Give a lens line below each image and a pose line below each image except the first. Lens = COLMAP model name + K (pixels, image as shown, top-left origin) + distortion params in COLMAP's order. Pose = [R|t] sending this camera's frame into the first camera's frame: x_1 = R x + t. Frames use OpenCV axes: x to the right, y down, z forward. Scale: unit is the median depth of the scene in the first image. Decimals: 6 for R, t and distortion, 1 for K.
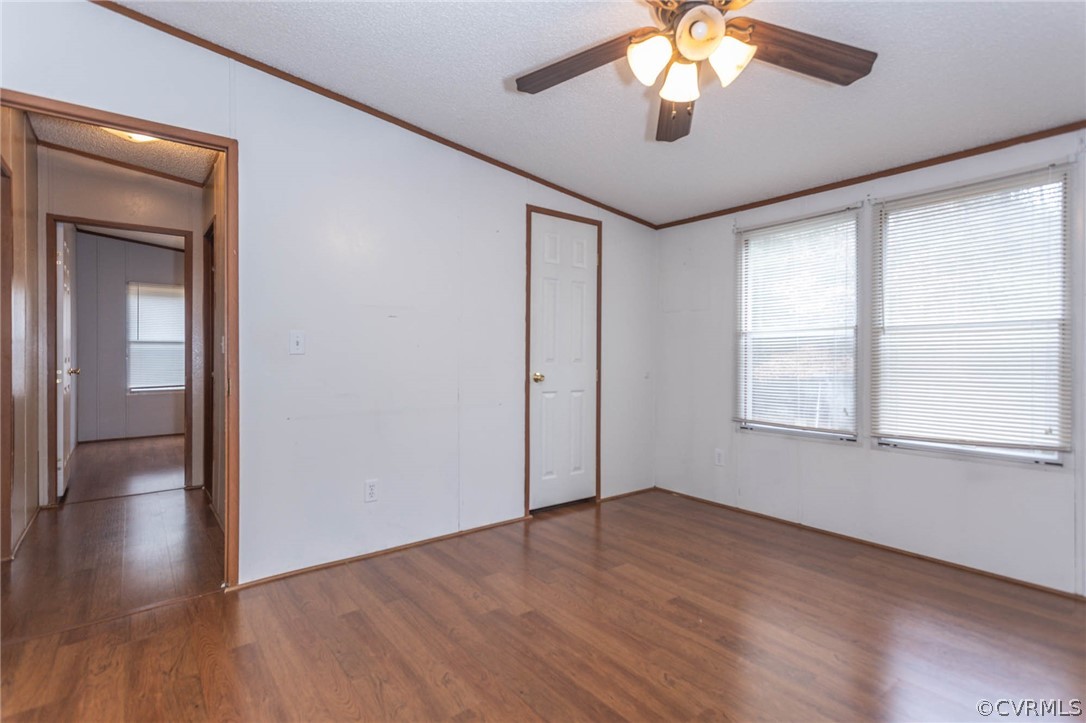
lens RADIAL K [[517.3, 0, 543.9], [0, 517.3, 358.1], [0, 0, 1]] dist [0.002280, -0.000389]
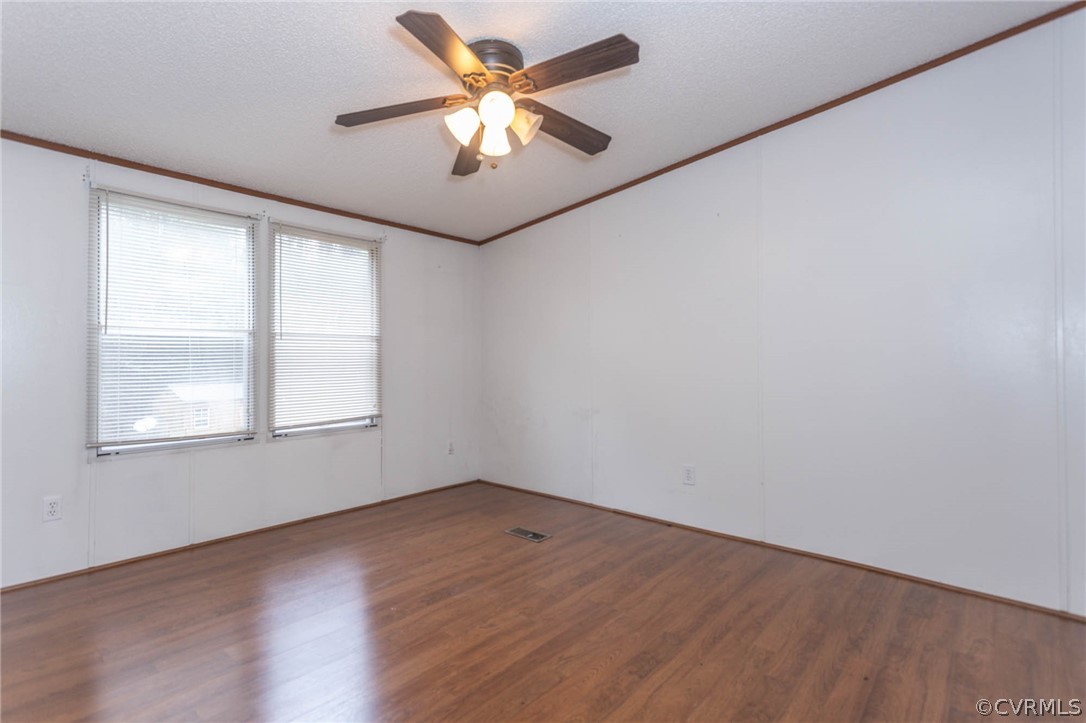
lens RADIAL K [[517.3, 0, 543.9], [0, 517.3, 358.1], [0, 0, 1]] dist [0.002280, -0.000389]
pose [[-0.187108, -0.000704, 0.982339, -0.578414], [-0.004118, 0.999992, -0.000068, -0.007107], [-0.982331, -0.004058, -0.187110, 0.649472]]
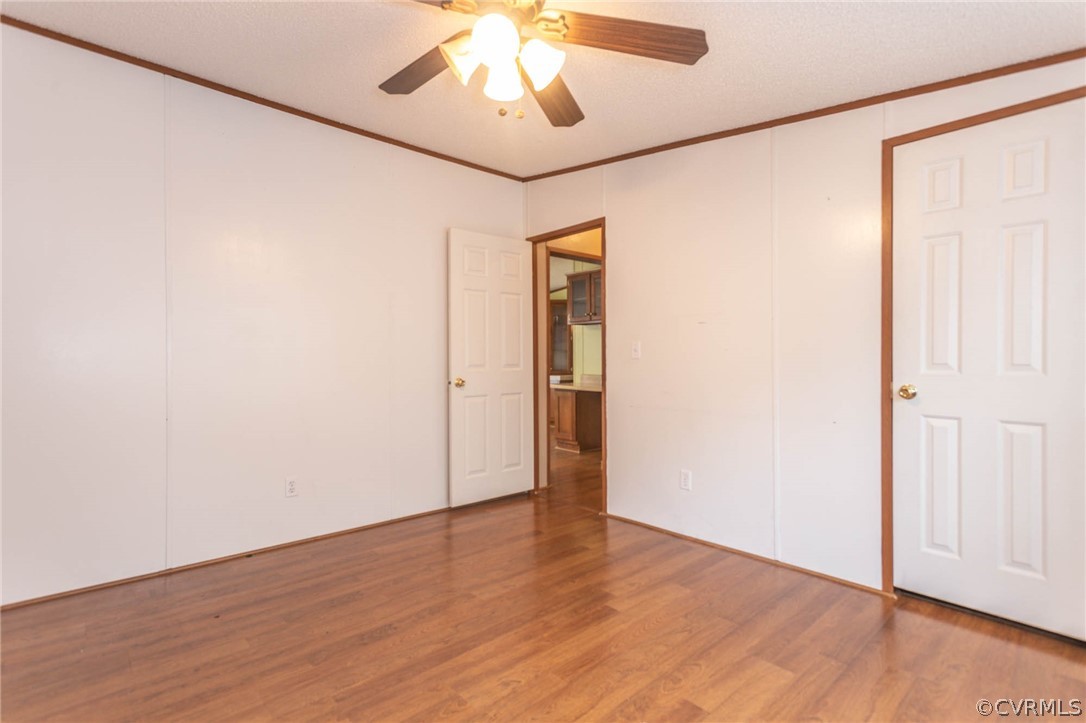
lens RADIAL K [[513.0, 0, 541.6], [0, 513.0, 367.7], [0, 0, 1]] dist [0.003299, 0.000385]
pose [[0.072544, 0.009540, -0.997320, 0.732552], [0.003671, 0.999945, 0.009833, -0.003134], [0.997358, -0.004374, 0.072505, 0.583887]]
